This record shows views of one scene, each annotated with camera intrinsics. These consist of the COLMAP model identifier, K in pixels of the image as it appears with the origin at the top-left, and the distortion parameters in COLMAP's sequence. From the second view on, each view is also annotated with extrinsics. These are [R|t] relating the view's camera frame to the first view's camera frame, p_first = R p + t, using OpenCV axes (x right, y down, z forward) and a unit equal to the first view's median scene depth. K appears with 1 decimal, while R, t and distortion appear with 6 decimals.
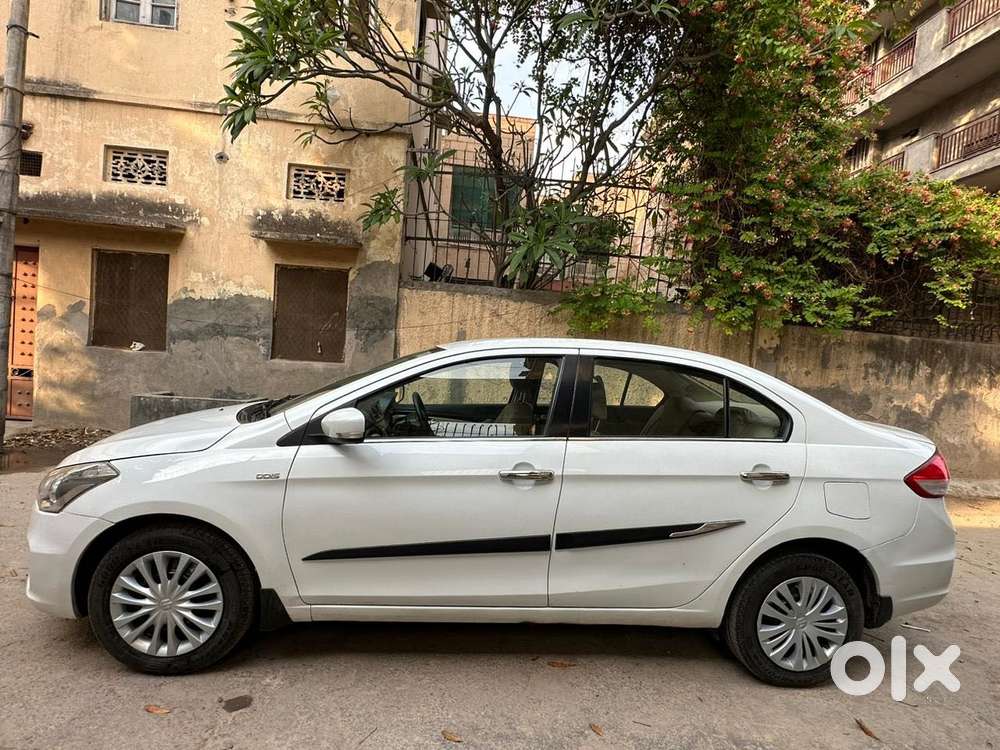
lens RADIAL K [[524.9, 0, 499.6], [0, 524.9, 378.9], [0, 0, 1]] dist [-0.001737, 0.001500]
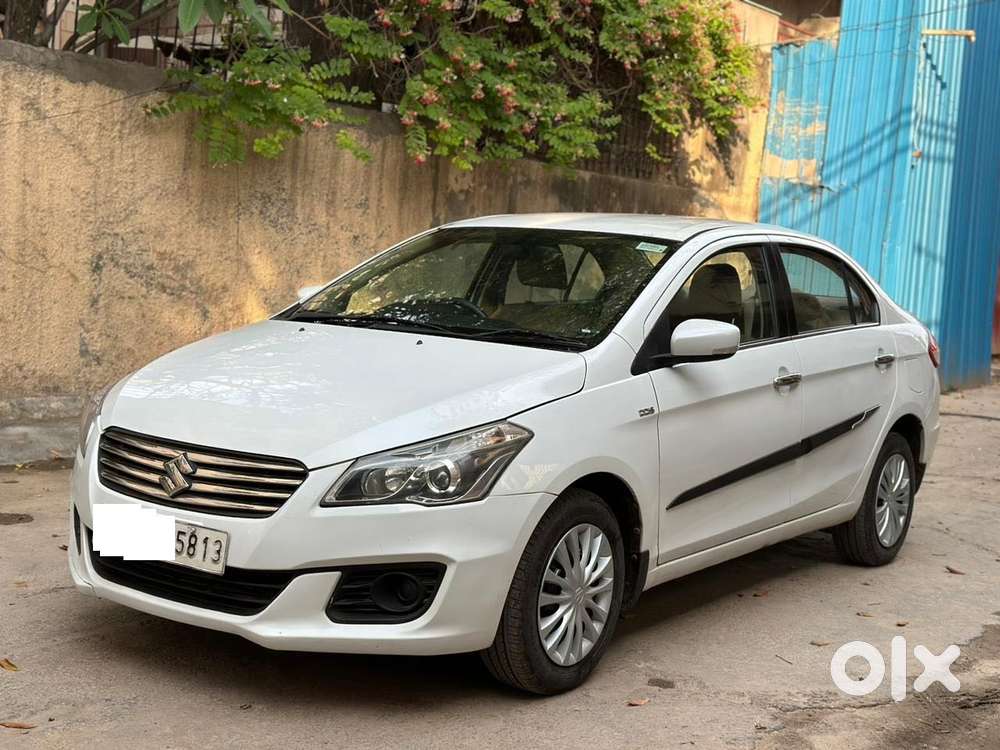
lens RADIAL K [[1400.9, 0, 504.8], [0, 1400.9, 375.3], [0, 0, 1]] dist [0.134610, 0.000000]
pose [[0.645710, -0.099816, 0.757031, -0.701462], [0.015910, 0.992963, 0.117353, -0.039154], [-0.763417, -0.063731, 0.642754, -0.063837]]
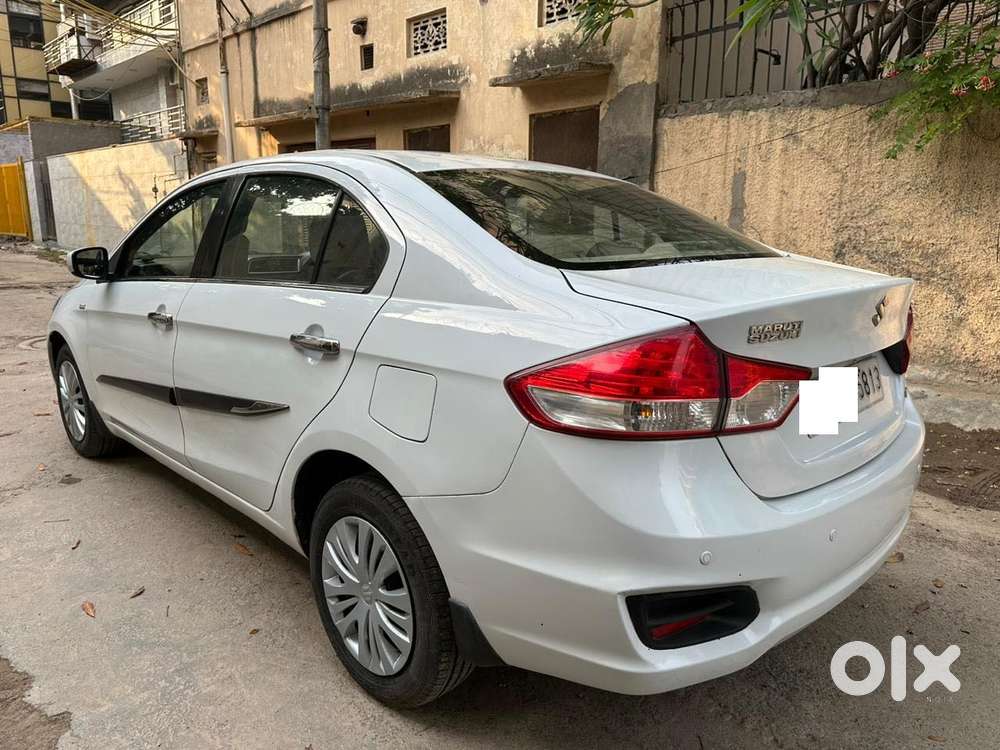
lens RADIAL K [[709.5, 0, 500.9], [0, 709.5, 373.8], [0, 0, 1]] dist [0.039181, -0.050606]
pose [[0.638549, 0.102750, -0.762691, 0.450011], [-0.001252, 0.991184, 0.132484, 0.038090], [0.769580, -0.083643, 0.633048, 0.221030]]
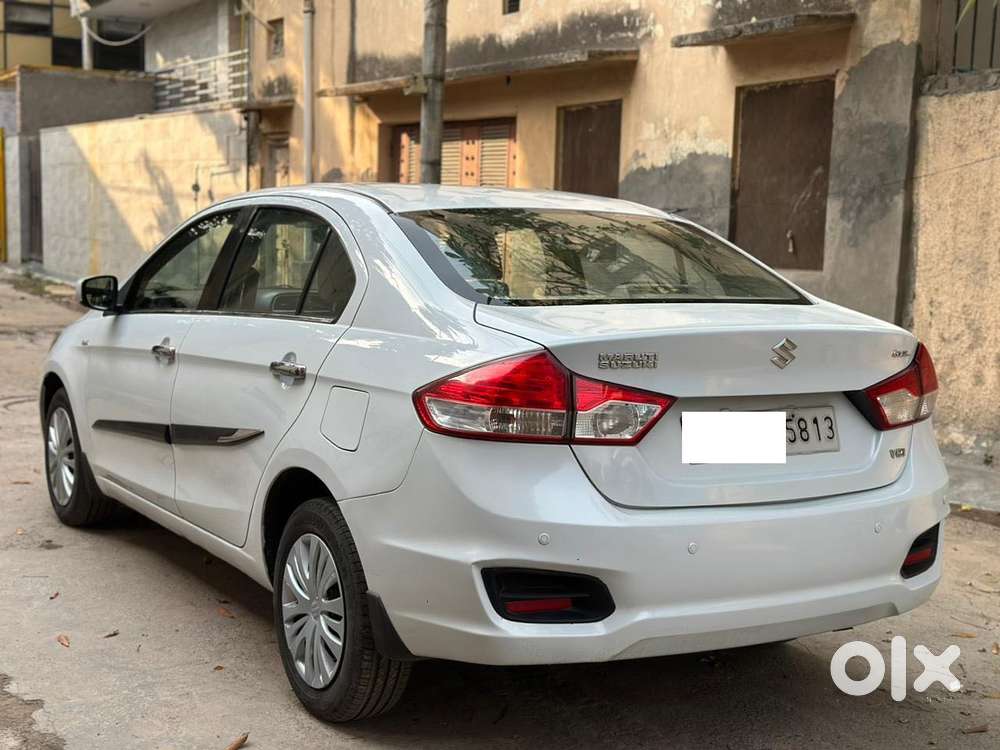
lens RADIAL K [[1400.9, 0, 500.0], [0, 1400.9, 379.9], [0, 0, 1]] dist [0.134610, 0.000000]
pose [[0.444115, 0.039413, -0.895103, 0.769939], [-0.037254, 0.998980, 0.025503, 0.049856], [0.895195, 0.022020, 0.445130, 0.157040]]
